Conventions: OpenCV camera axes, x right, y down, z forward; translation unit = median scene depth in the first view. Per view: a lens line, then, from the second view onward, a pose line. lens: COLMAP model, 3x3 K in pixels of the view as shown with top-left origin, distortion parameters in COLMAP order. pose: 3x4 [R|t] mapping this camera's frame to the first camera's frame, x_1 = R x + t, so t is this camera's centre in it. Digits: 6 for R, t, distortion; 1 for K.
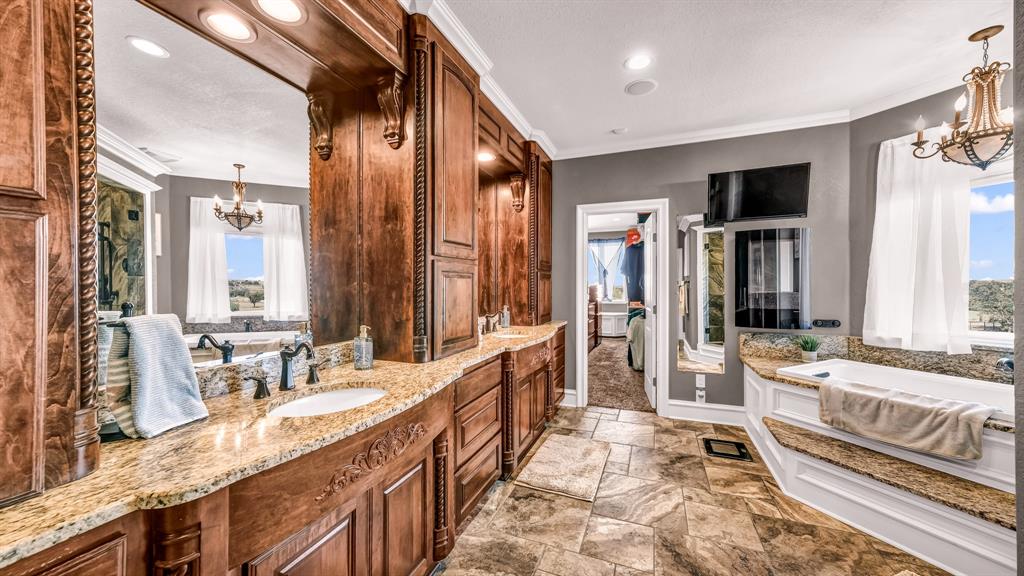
lens RADIAL K [[377.2, 0, 512.0], [0, 377.2, 288.0], [0, 0, 1]] dist [-0.000034, 0.008807]
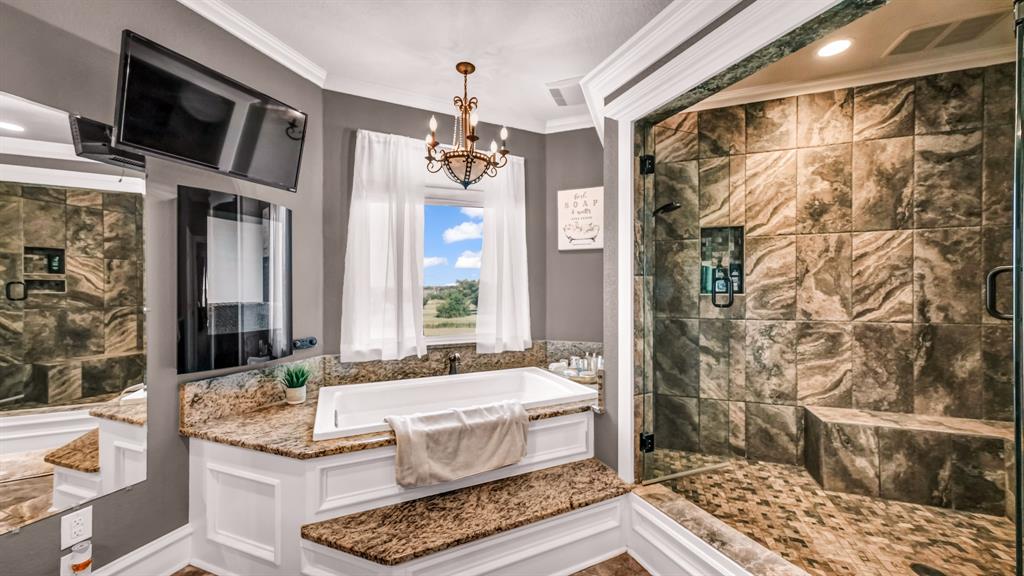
lens RADIAL K [[377.2, 0, 512.0], [0, 377.2, 288.0], [0, 0, 1]] dist [-0.000034, 0.008807]
pose [[-0.006701, 0.004801, 0.999966, 0.091632], [0.006109, 0.999970, -0.004761, -0.009974], [-0.999959, 0.006077, -0.006730, 0.635335]]
